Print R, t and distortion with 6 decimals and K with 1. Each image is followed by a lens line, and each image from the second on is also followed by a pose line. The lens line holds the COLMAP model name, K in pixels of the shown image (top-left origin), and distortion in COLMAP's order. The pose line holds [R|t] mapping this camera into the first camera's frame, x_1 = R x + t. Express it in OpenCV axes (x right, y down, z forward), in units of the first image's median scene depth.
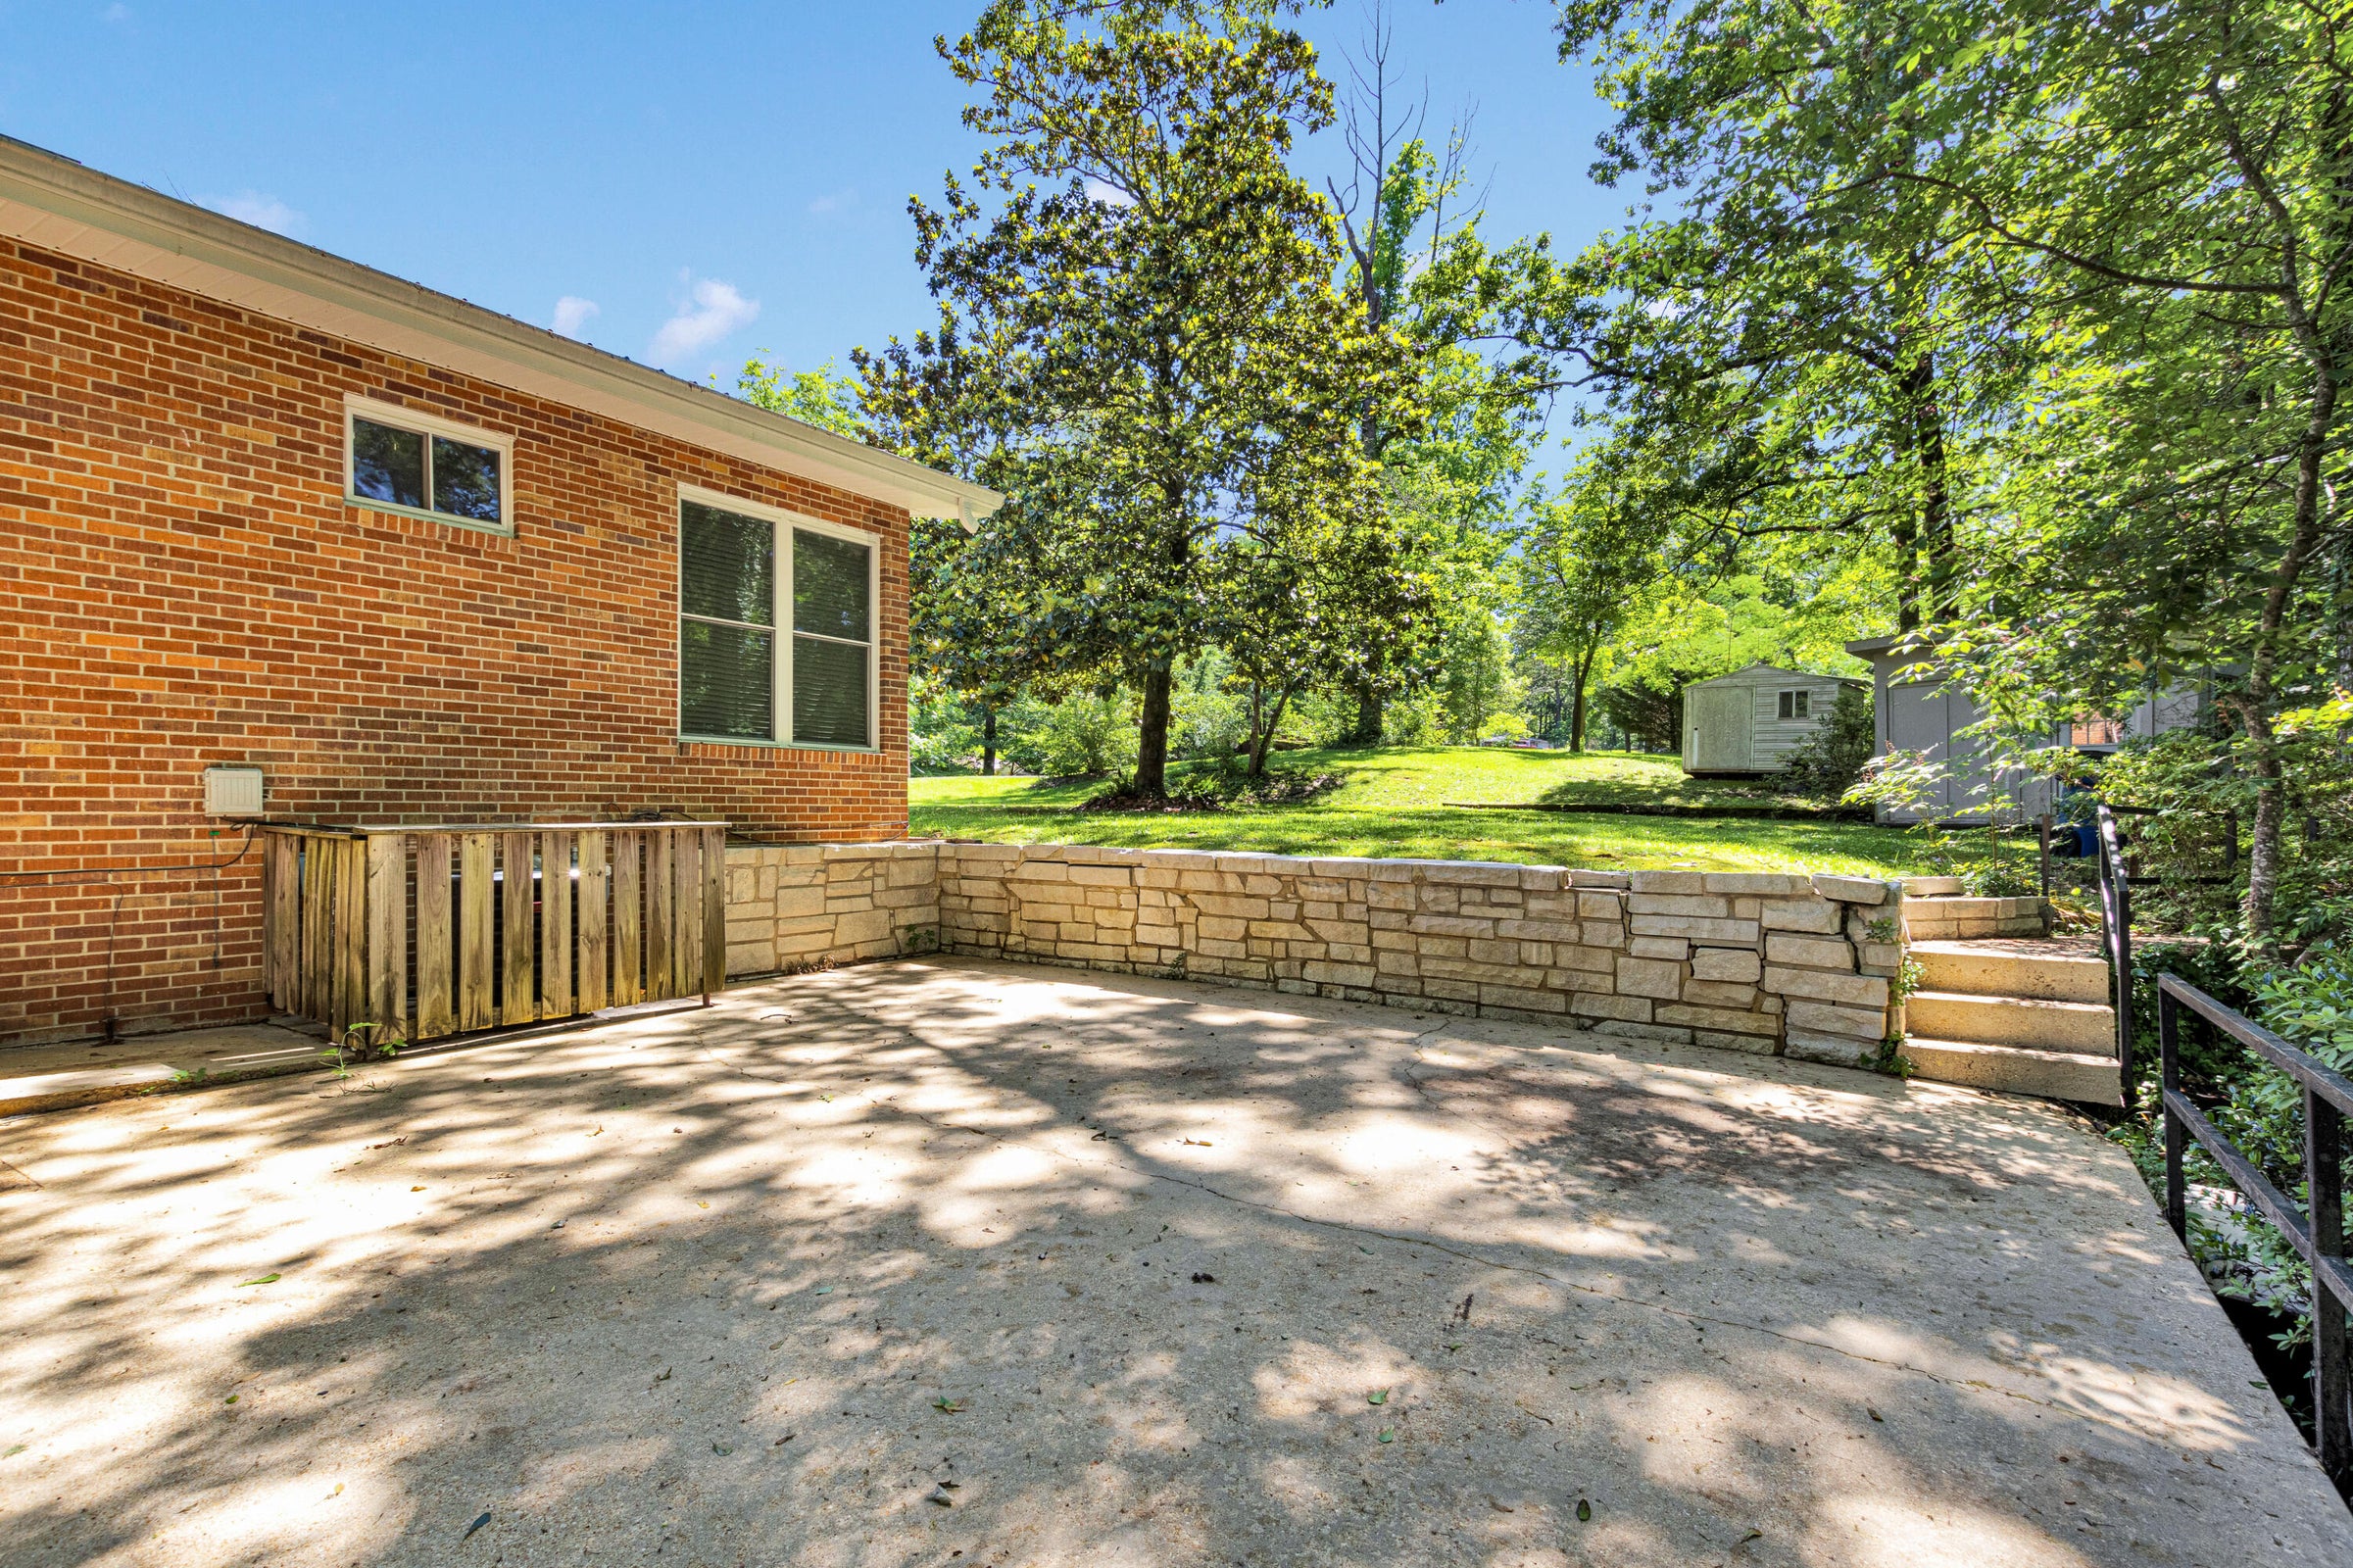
lens RADIAL K [[1081.4, 0, 1260.0], [0, 1081.4, 808.5], [0, 0, 1]] dist [0.006551, -0.002629]
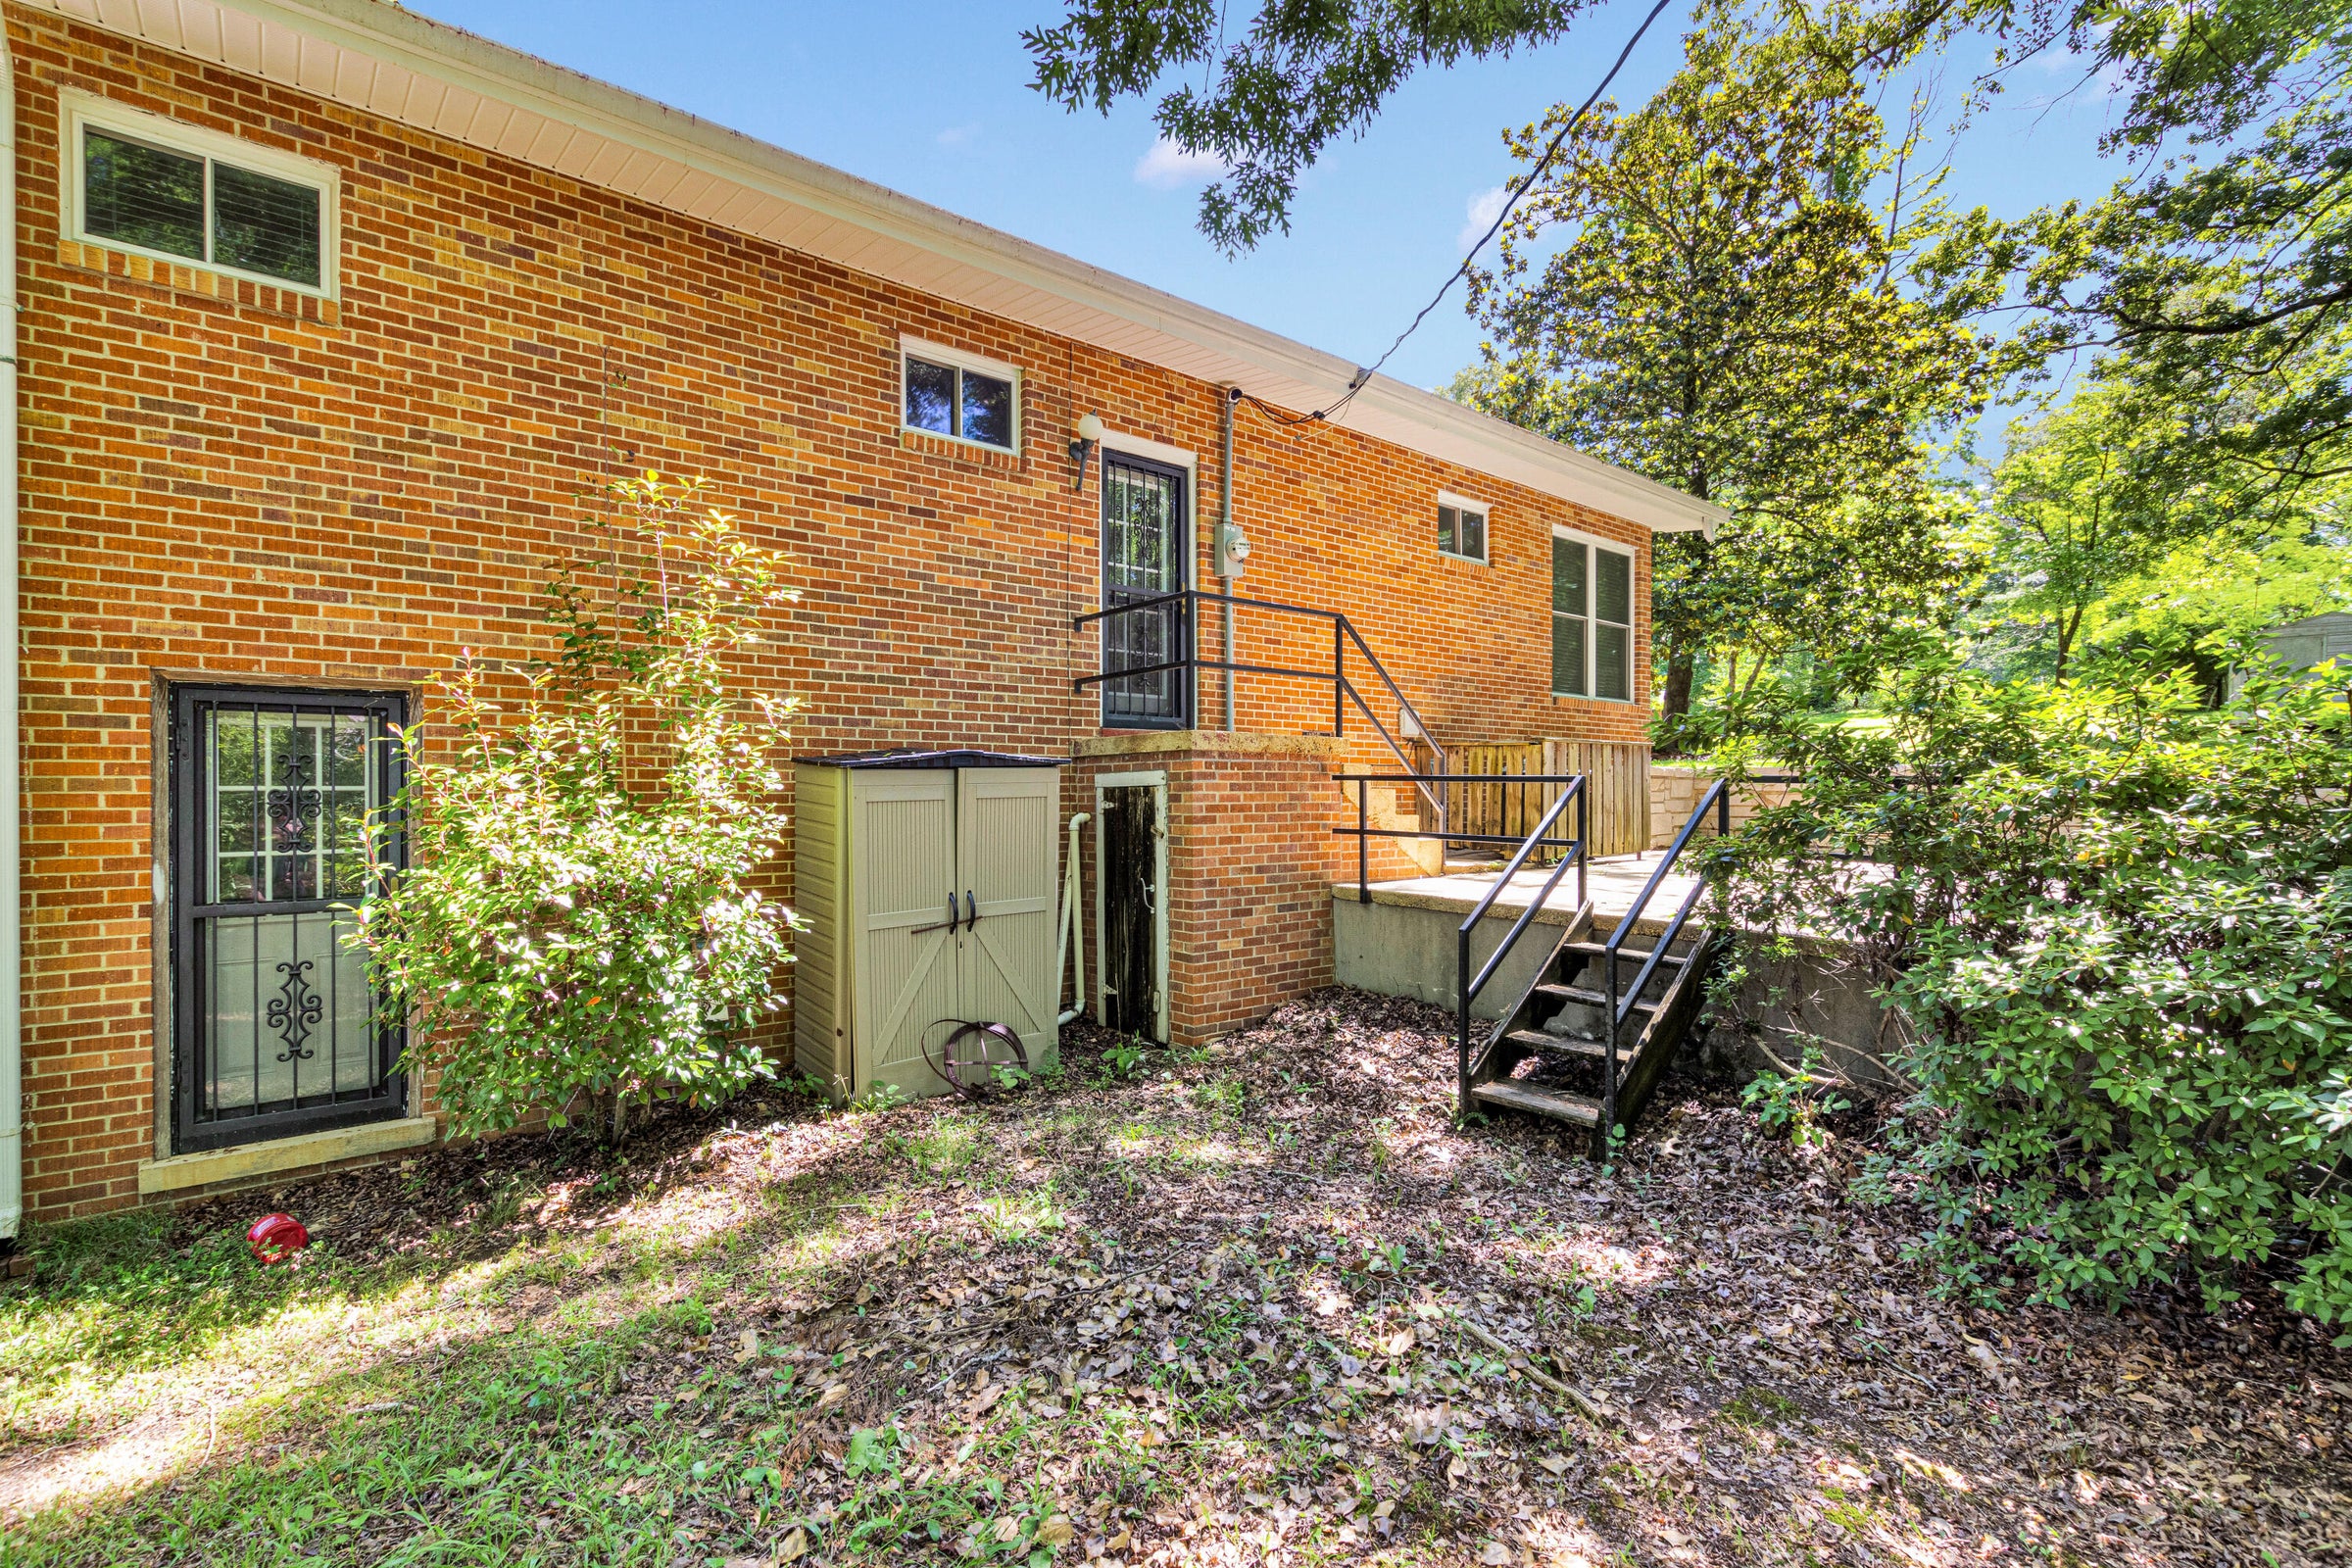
lens RADIAL K [[1081.0, 0, 1268.9], [0, 1081.0, 785.9], [0, 0, 1]] dist [0.006551, -0.002629]
pose [[0.958090, -0.005739, -0.286410, -0.178805], [0.004079, 0.999971, -0.006392, 0.025980], [0.286439, 0.004956, 0.958086, -0.202319]]
